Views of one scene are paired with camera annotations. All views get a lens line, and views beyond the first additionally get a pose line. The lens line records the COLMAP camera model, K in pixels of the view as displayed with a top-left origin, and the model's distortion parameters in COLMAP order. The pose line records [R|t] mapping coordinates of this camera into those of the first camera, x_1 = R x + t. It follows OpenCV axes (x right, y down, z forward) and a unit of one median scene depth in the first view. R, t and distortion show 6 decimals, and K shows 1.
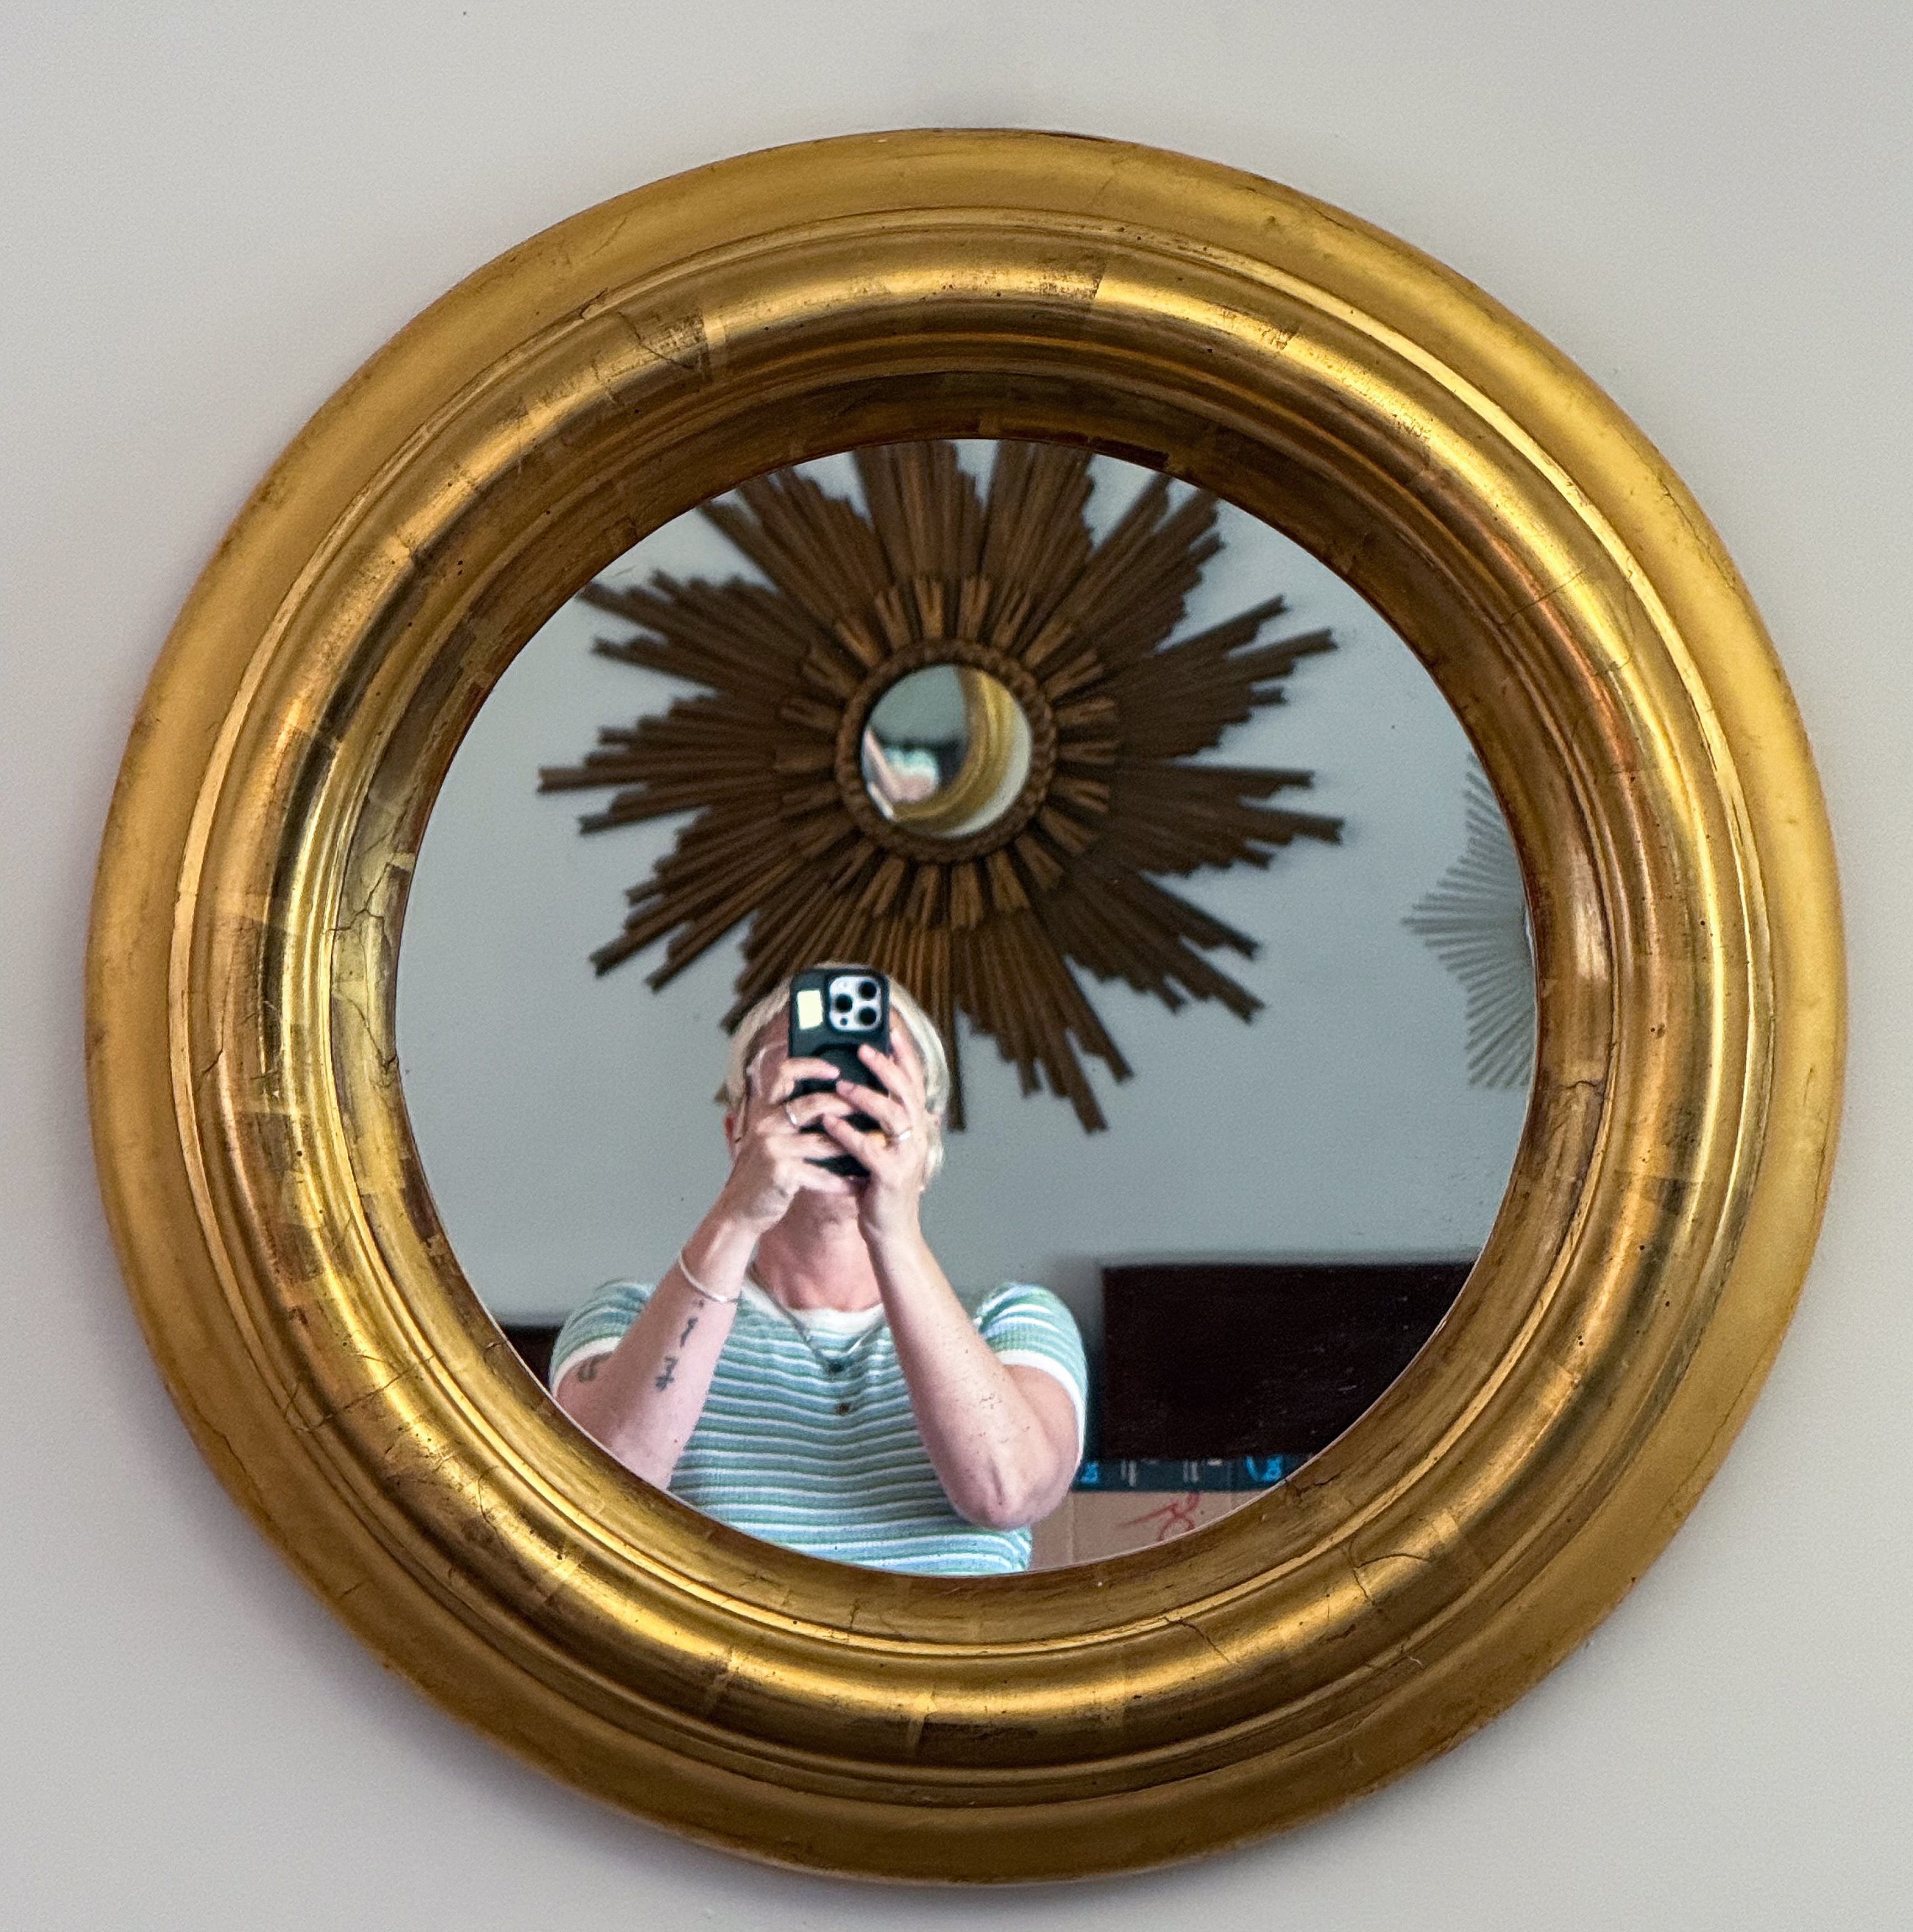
lens RADIAL K [[9734.7, 0, 956.5], [0, 9734.7, 966.0], [0, 0, 1]] dist [-0.253350, -5.502089]
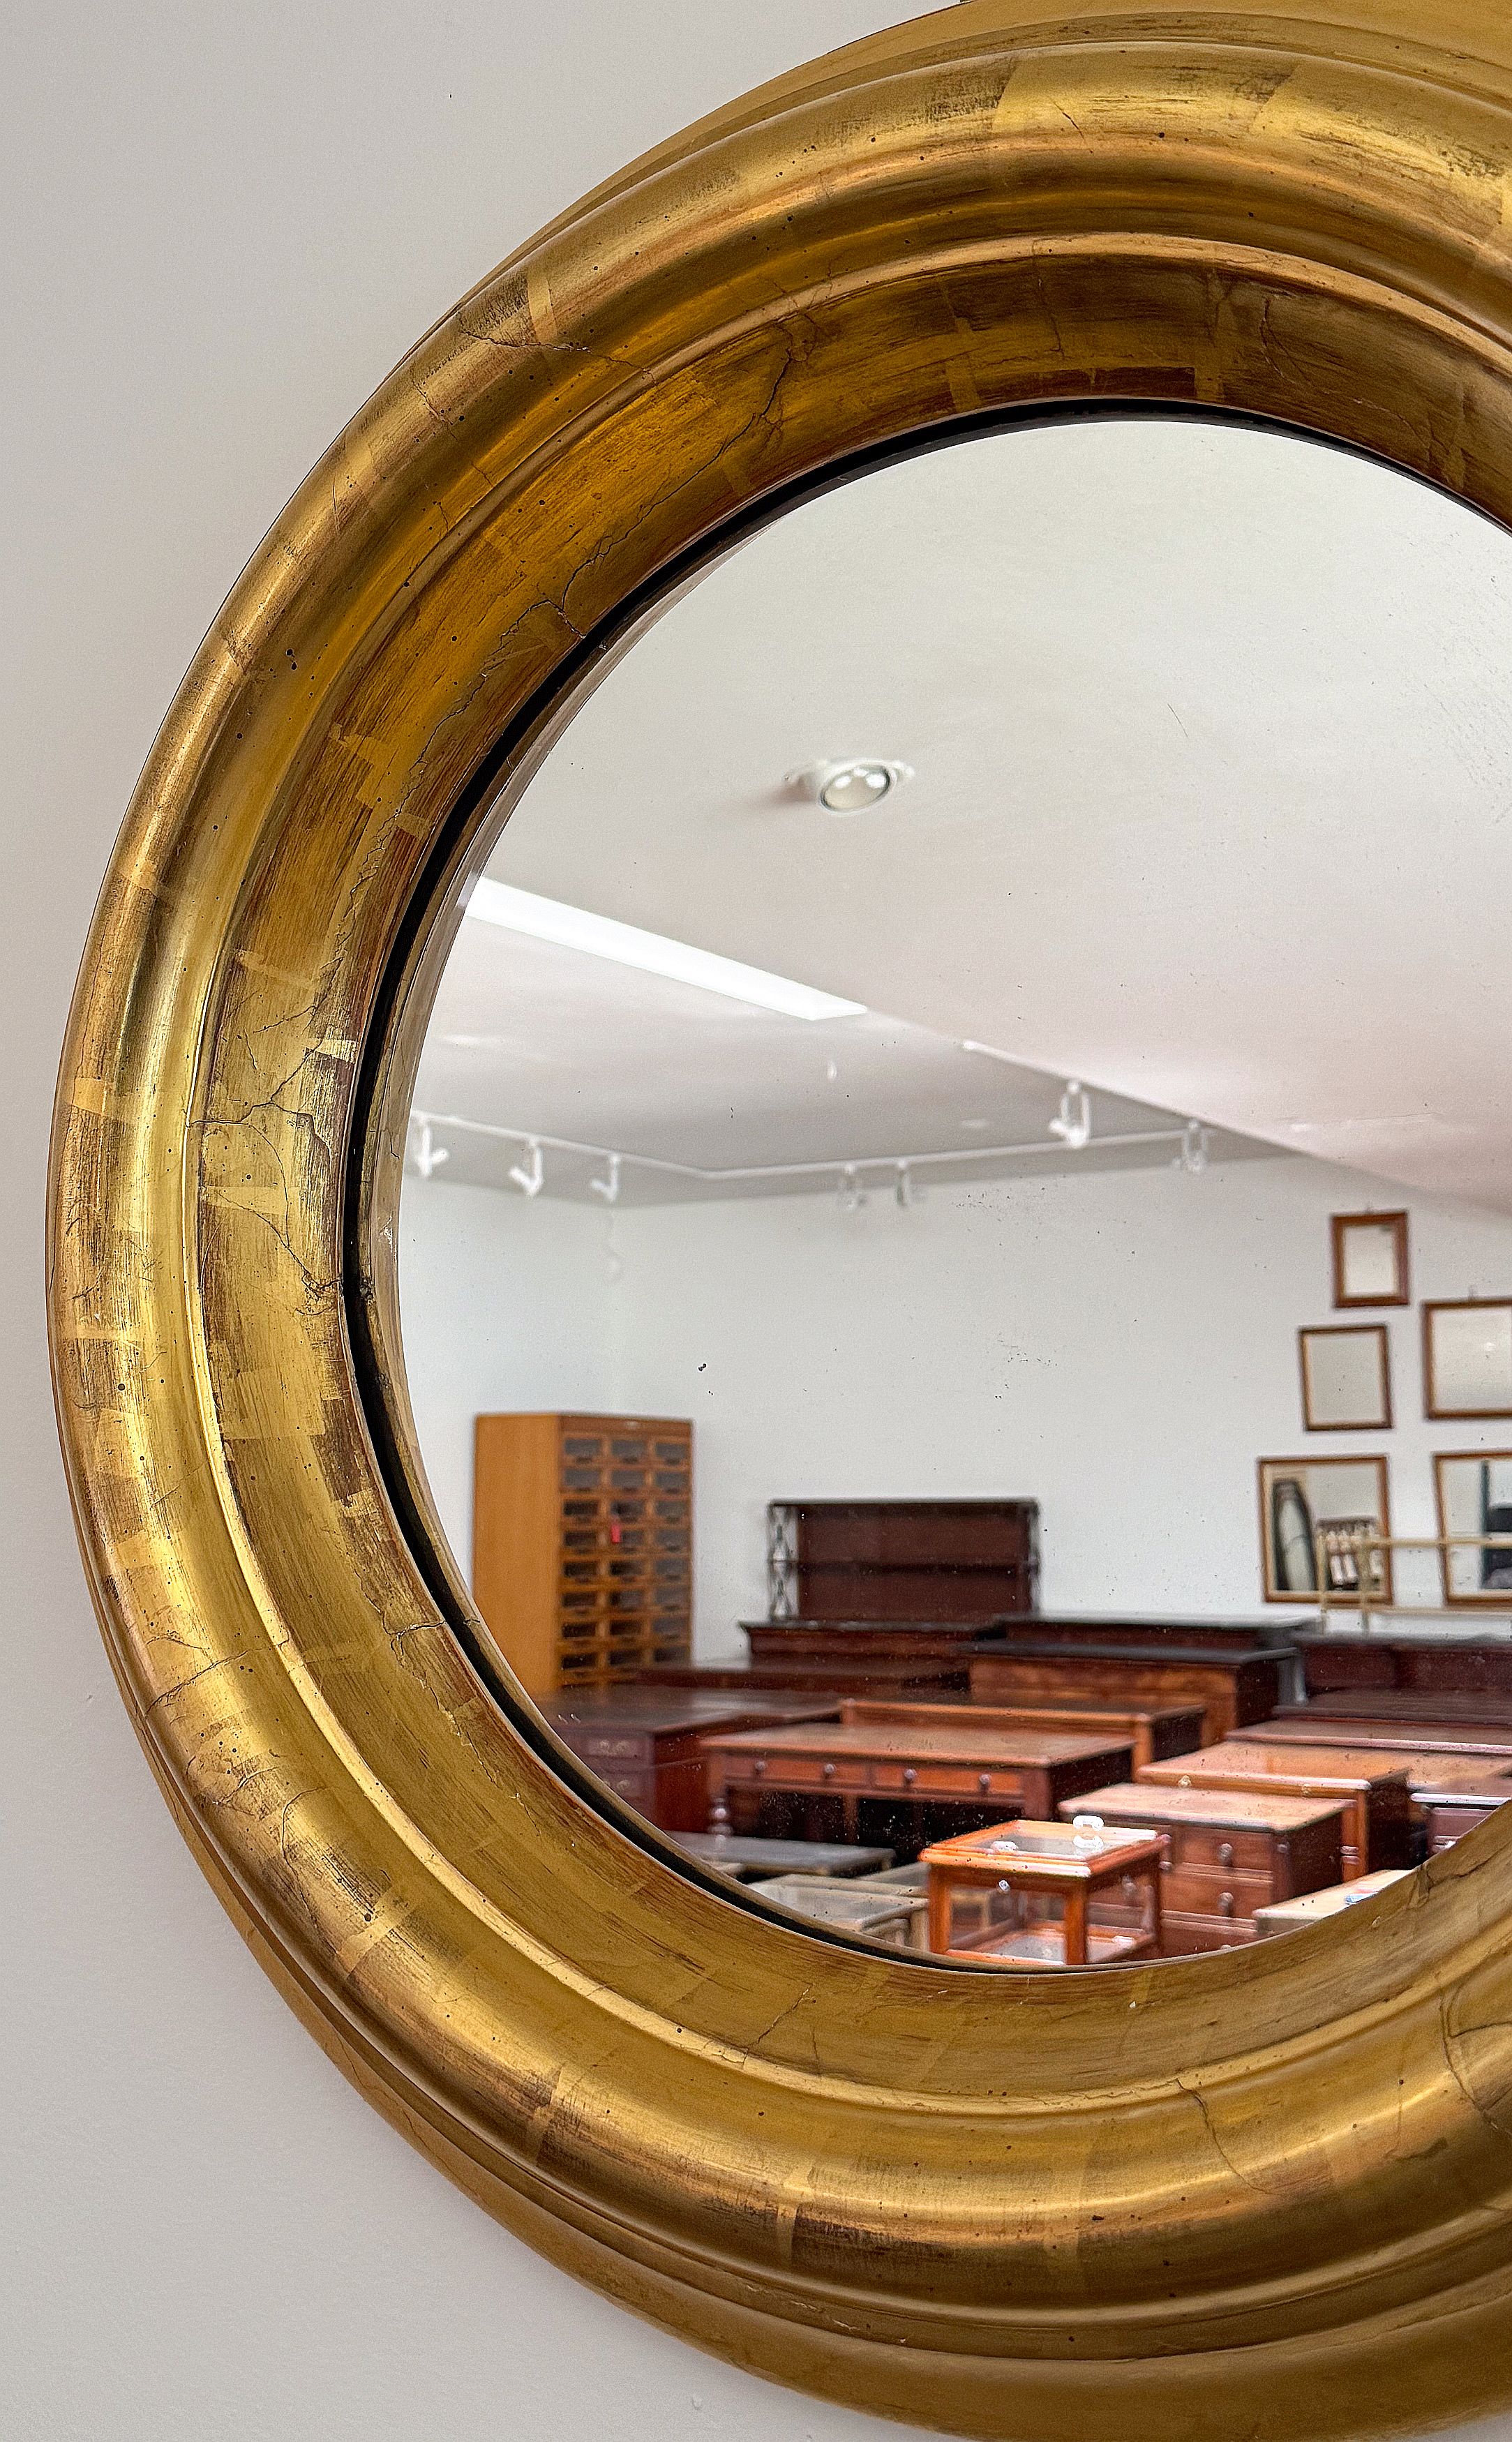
lens RADIAL K [[2687.8, 0, 613.8], [0, 2687.8, 1254.7], [0, 0, 1]] dist [0.189612, -0.538986]
pose [[0.840803, -0.058008, -0.538224, 0.089697], [0.003976, 0.994877, -0.101013, 0.031198], [0.541326, 0.082792, 0.836727, 0.826407]]
